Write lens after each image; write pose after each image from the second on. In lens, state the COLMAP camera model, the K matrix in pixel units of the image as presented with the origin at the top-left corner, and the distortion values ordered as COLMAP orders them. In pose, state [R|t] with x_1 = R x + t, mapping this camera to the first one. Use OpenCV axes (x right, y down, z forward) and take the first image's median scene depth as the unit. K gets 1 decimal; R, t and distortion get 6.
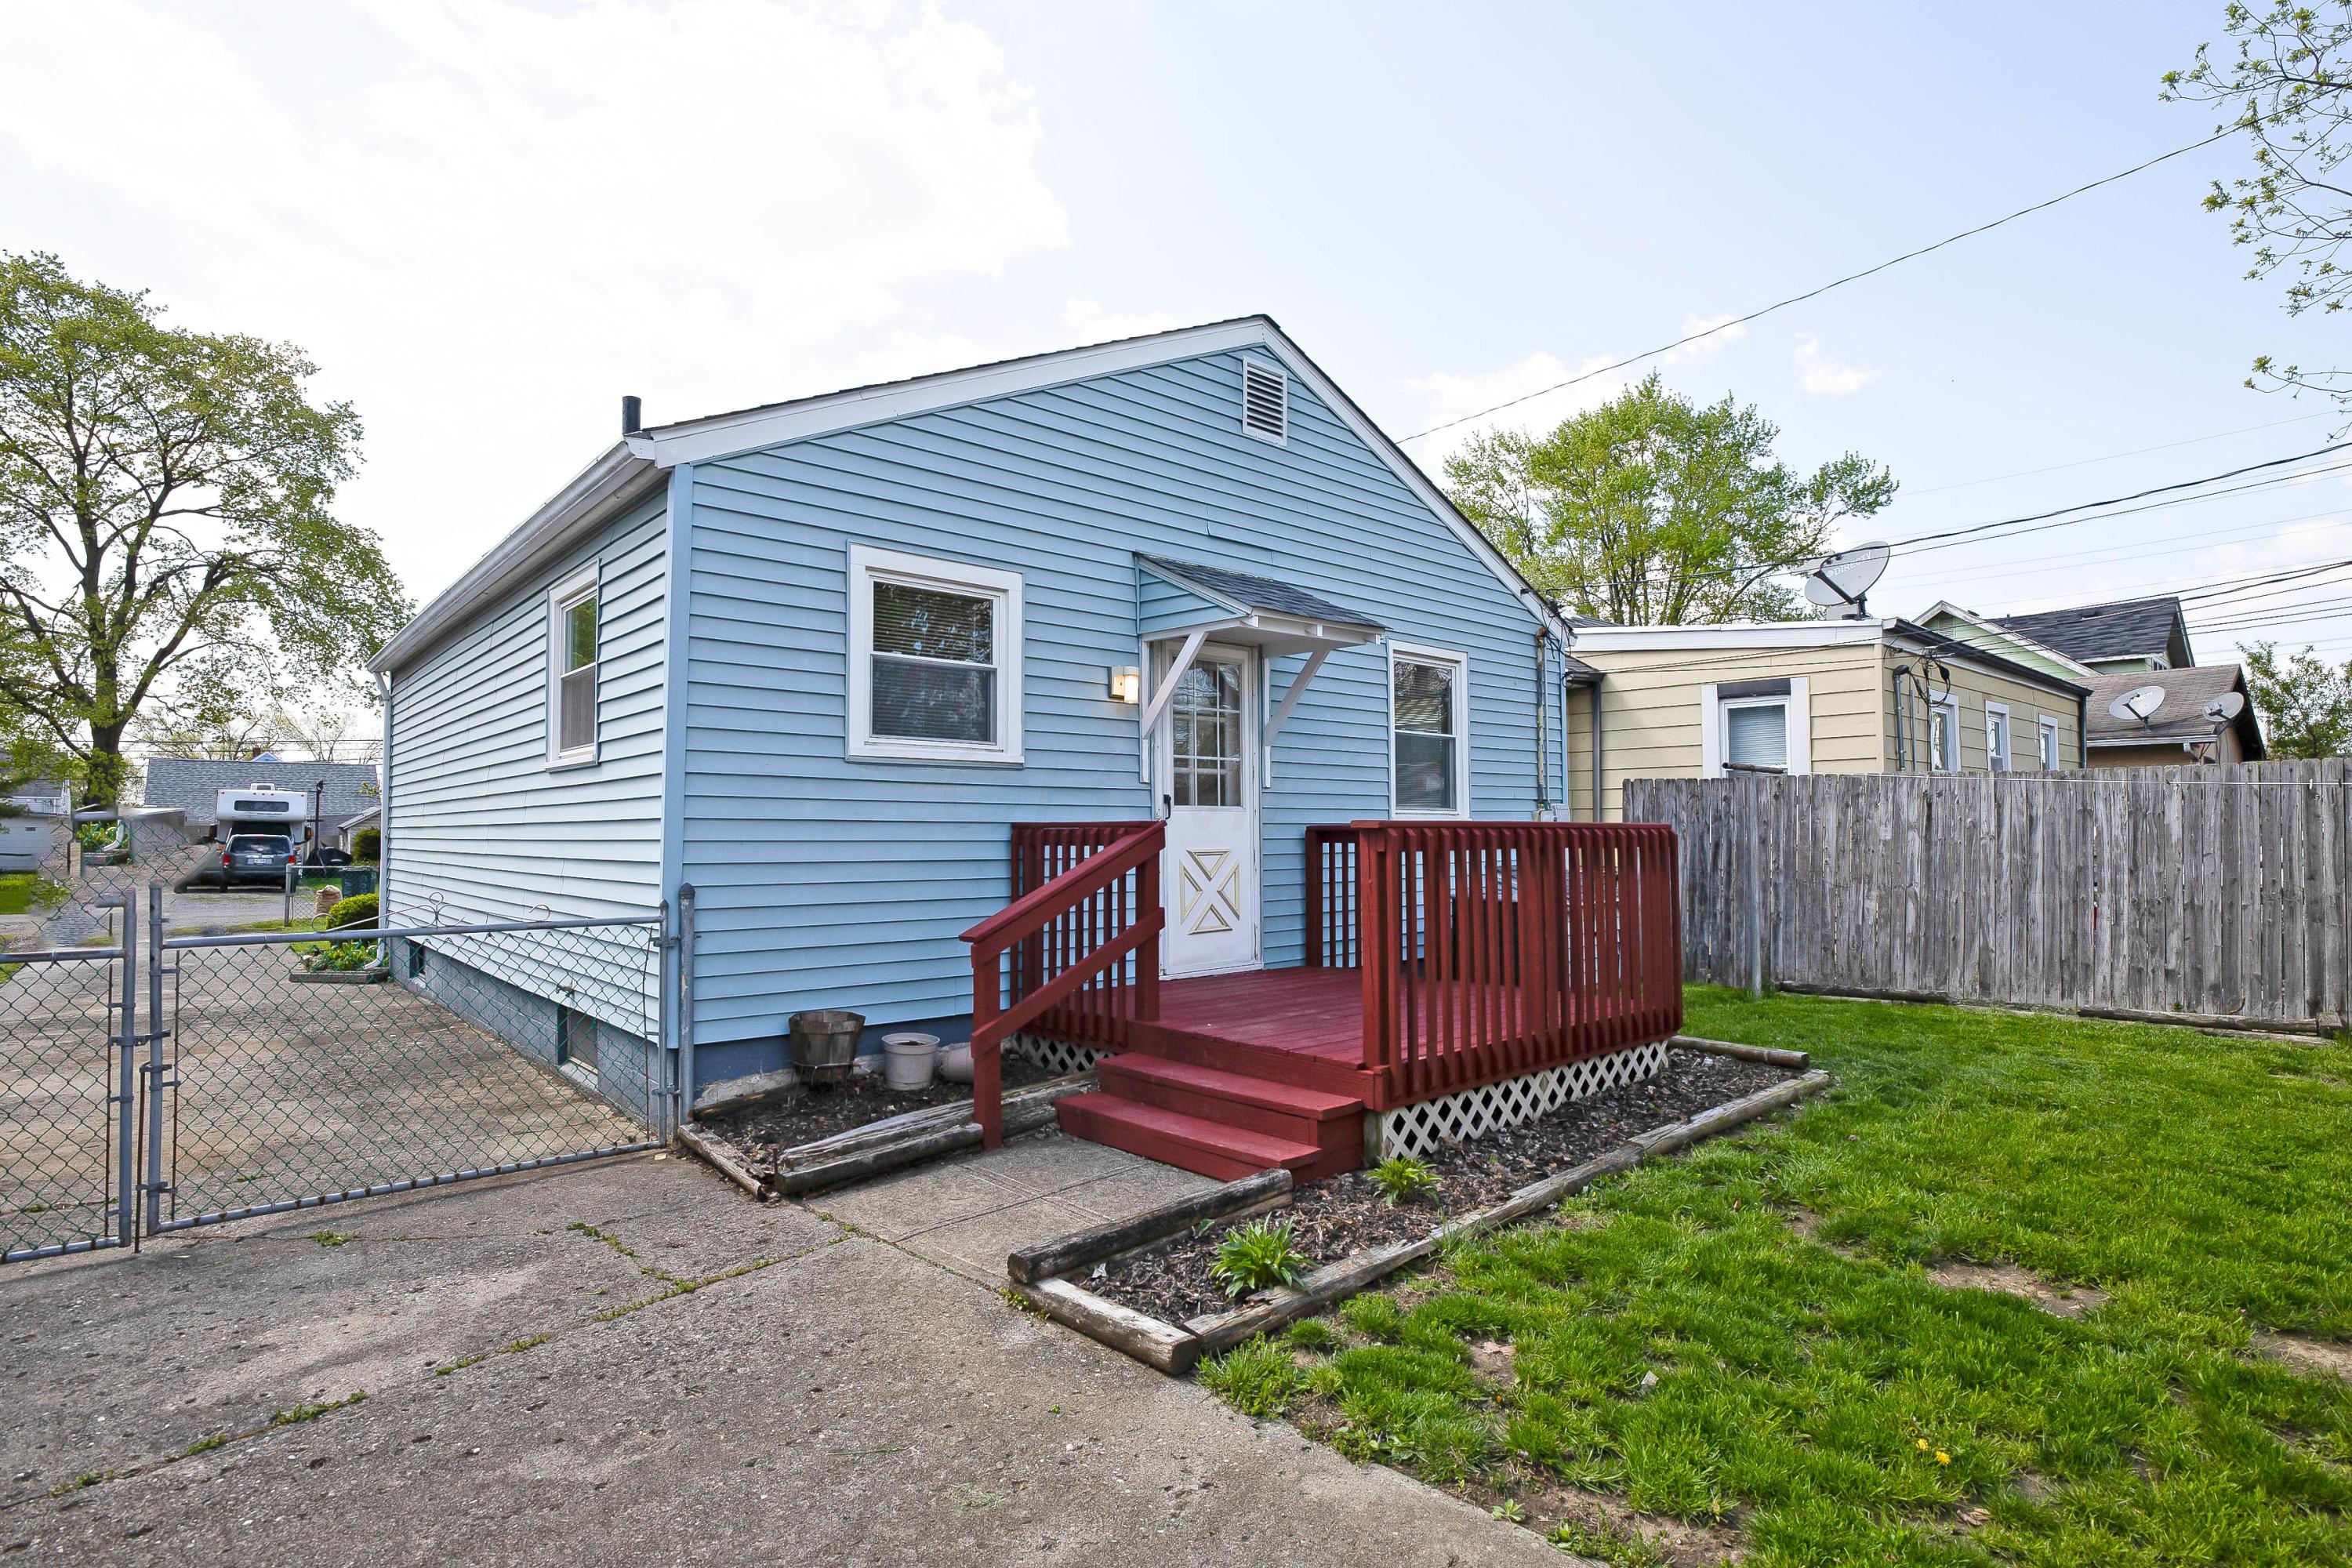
lens RADIAL K [[1152.7, 0, 1146.5], [0, 1152.7, 812.9], [0, 0, 1]] dist [-0.024534, -0.000204]
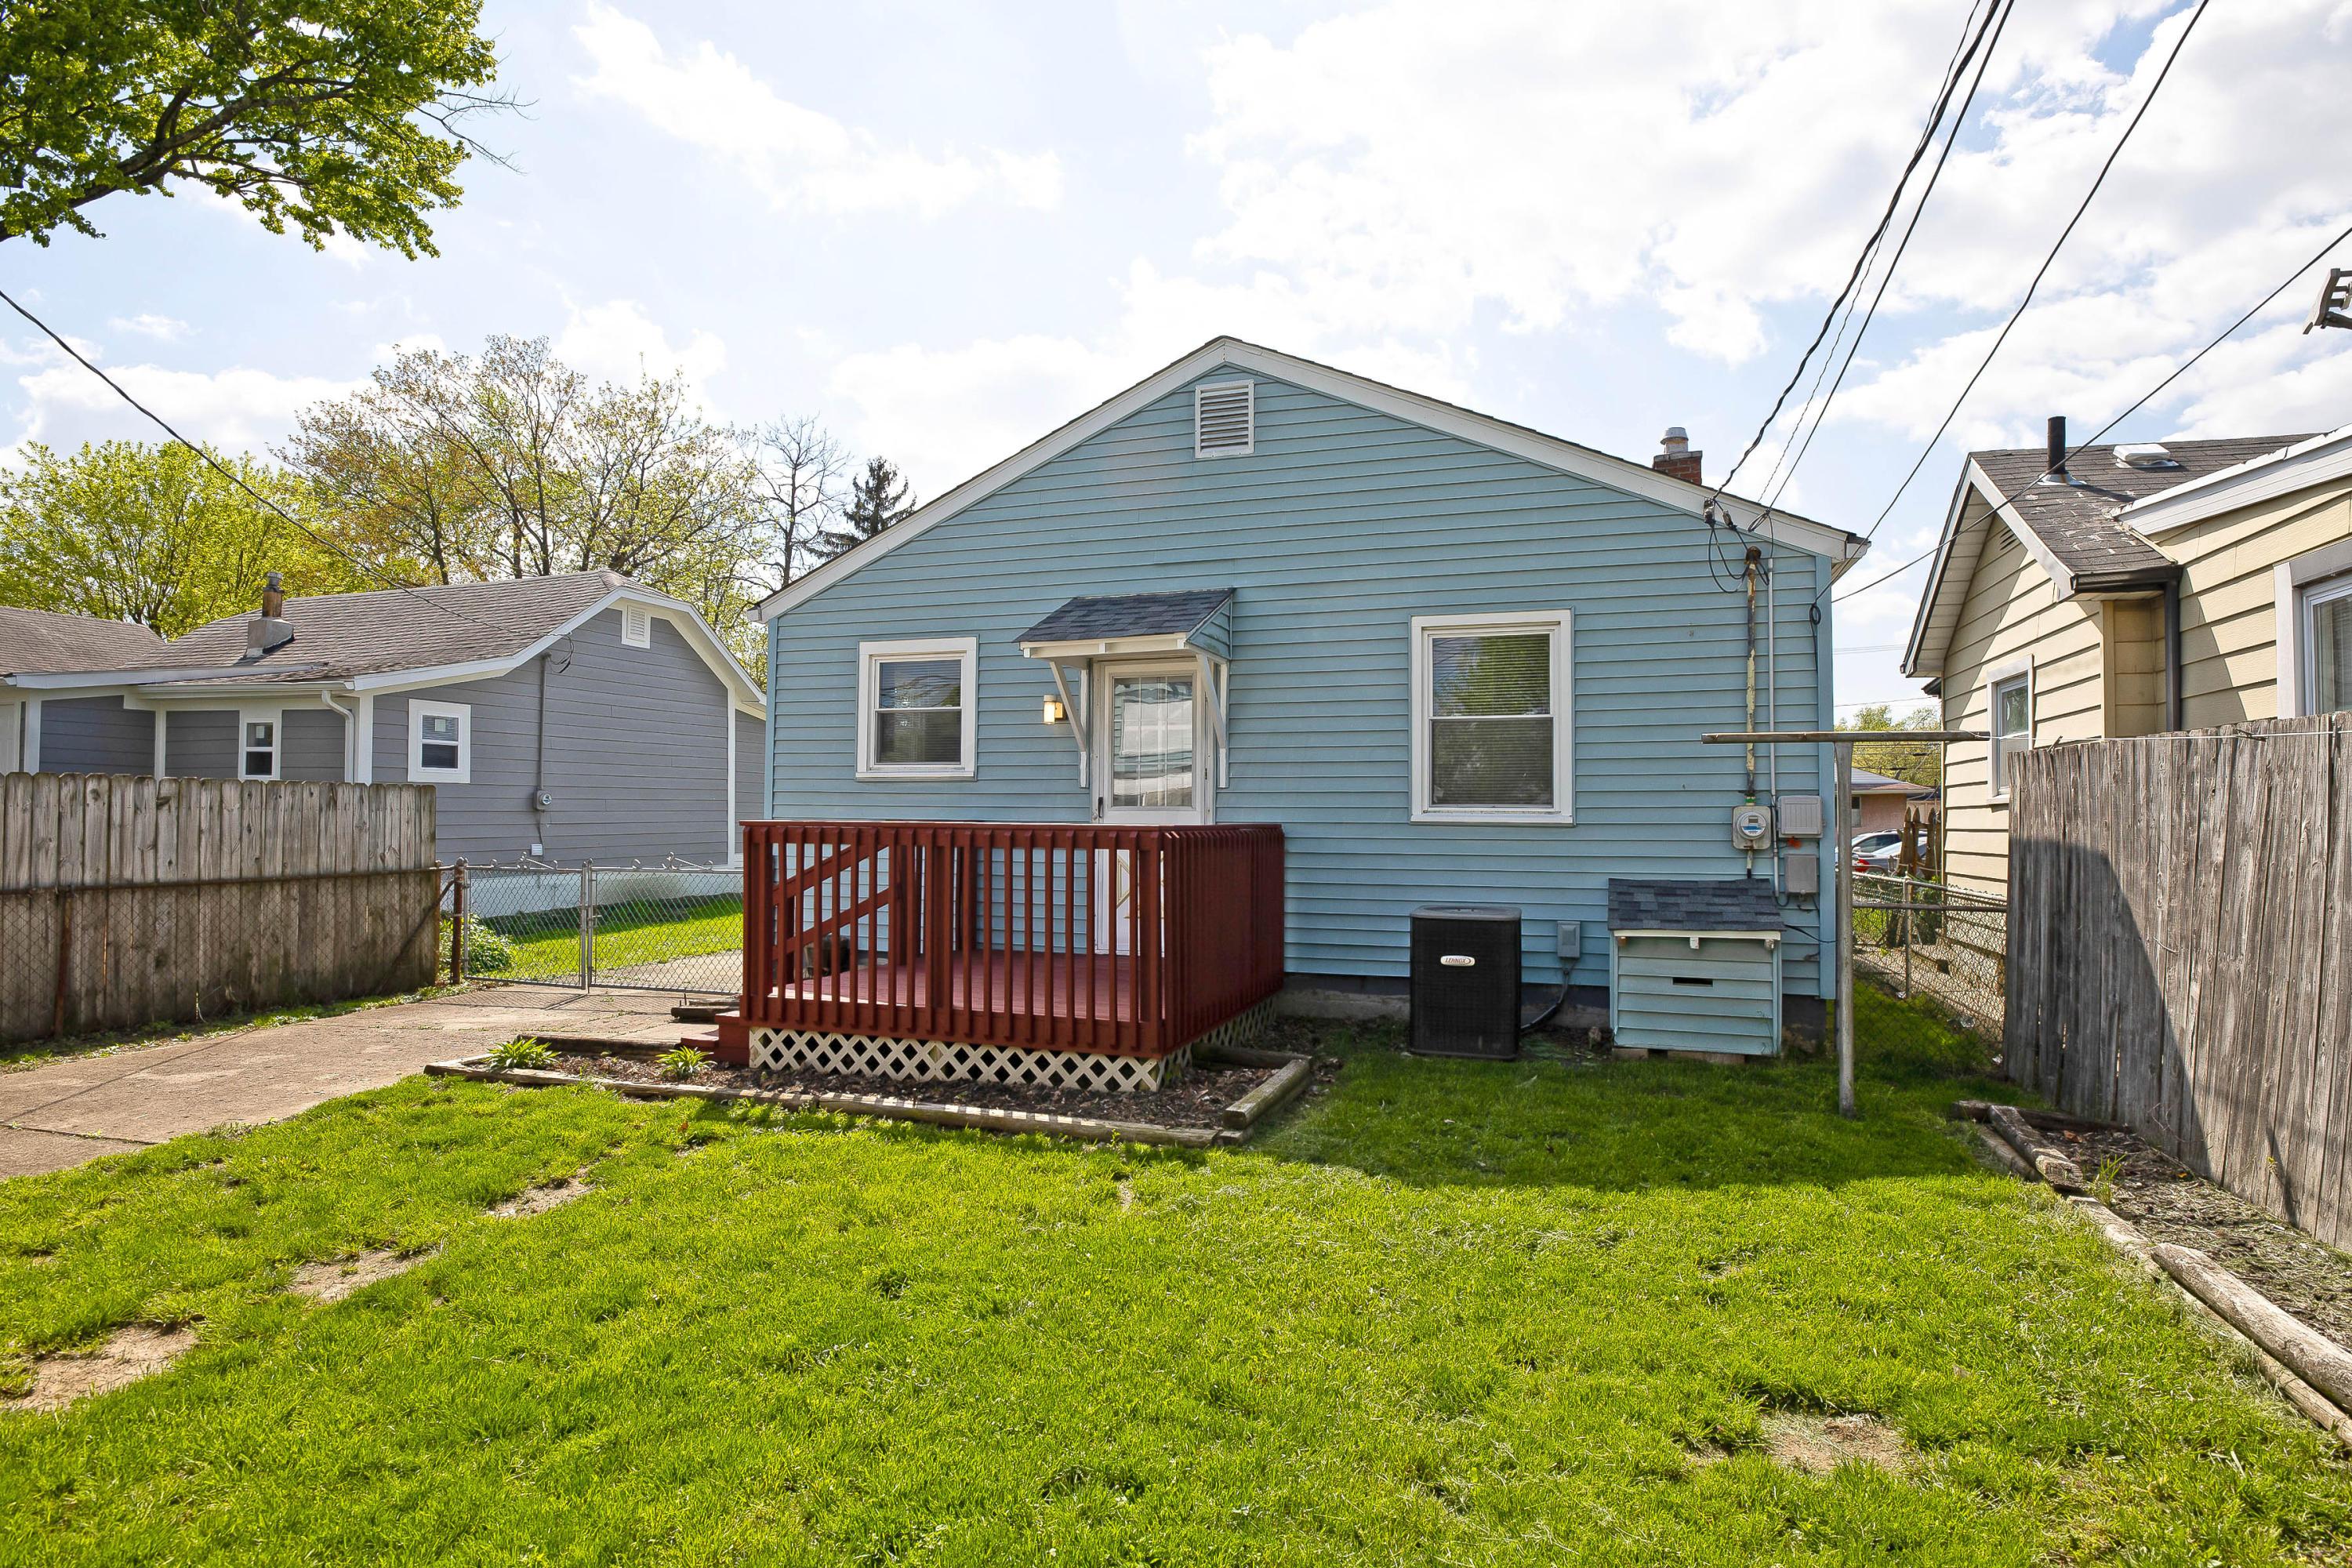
lens RADIAL K [[1211.4, 0, 1176.0], [0, 1211.4, 784.0], [0, 0, 1]] dist [-0.026944, -0.001652]
pose [[0.499775, -0.021661, -0.865884, 1.361554], [0.004723, 0.999741, -0.022283, -0.002093], [0.866142, 0.007047, 0.499748, 0.551481]]
